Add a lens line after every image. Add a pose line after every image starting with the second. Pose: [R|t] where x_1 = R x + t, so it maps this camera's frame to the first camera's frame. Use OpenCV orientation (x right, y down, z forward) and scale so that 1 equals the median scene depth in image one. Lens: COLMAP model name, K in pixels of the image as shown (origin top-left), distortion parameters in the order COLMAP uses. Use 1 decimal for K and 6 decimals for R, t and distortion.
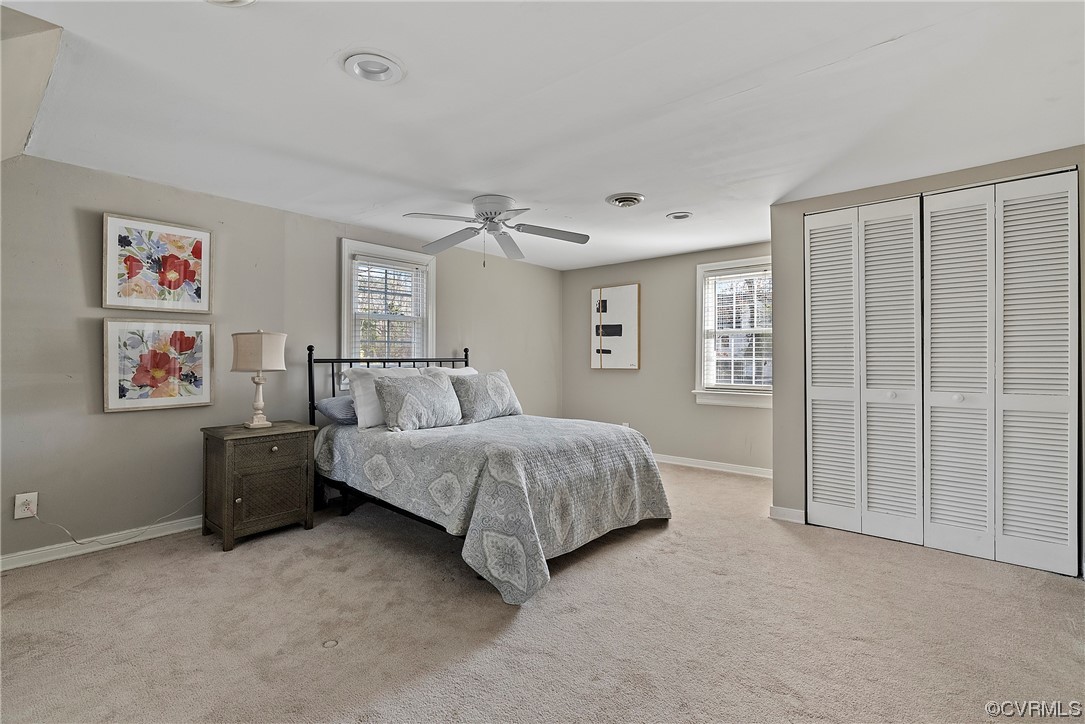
lens RADIAL K [[493.3, 0, 543.1], [0, 493.3, 357.2], [0, 0, 1]] dist [-0.005025, 0.000430]
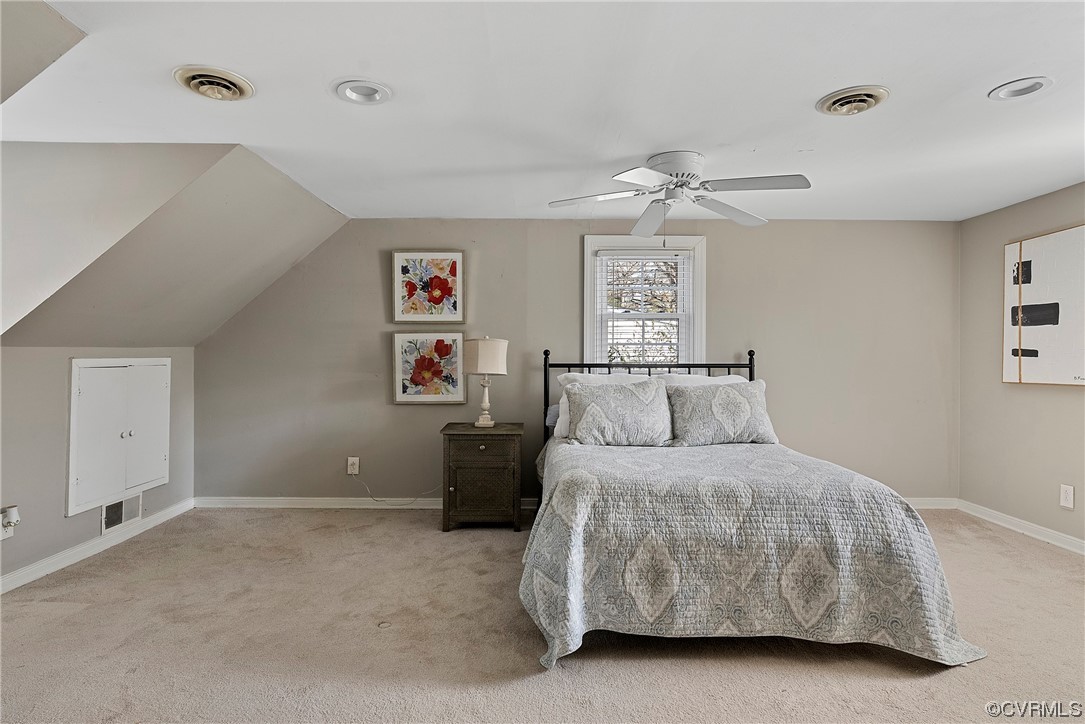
lens RADIAL K [[584.6, 0, 541.6], [0, 584.6, 360.7], [0, 0, 1]] dist [-0.004678, 0.000878]
pose [[0.648825, 0.002107, -0.760935, 0.490104], [-0.002509, 0.999997, 0.000630, -0.003201], [0.760934, 0.001500, 0.648828, 0.268095]]
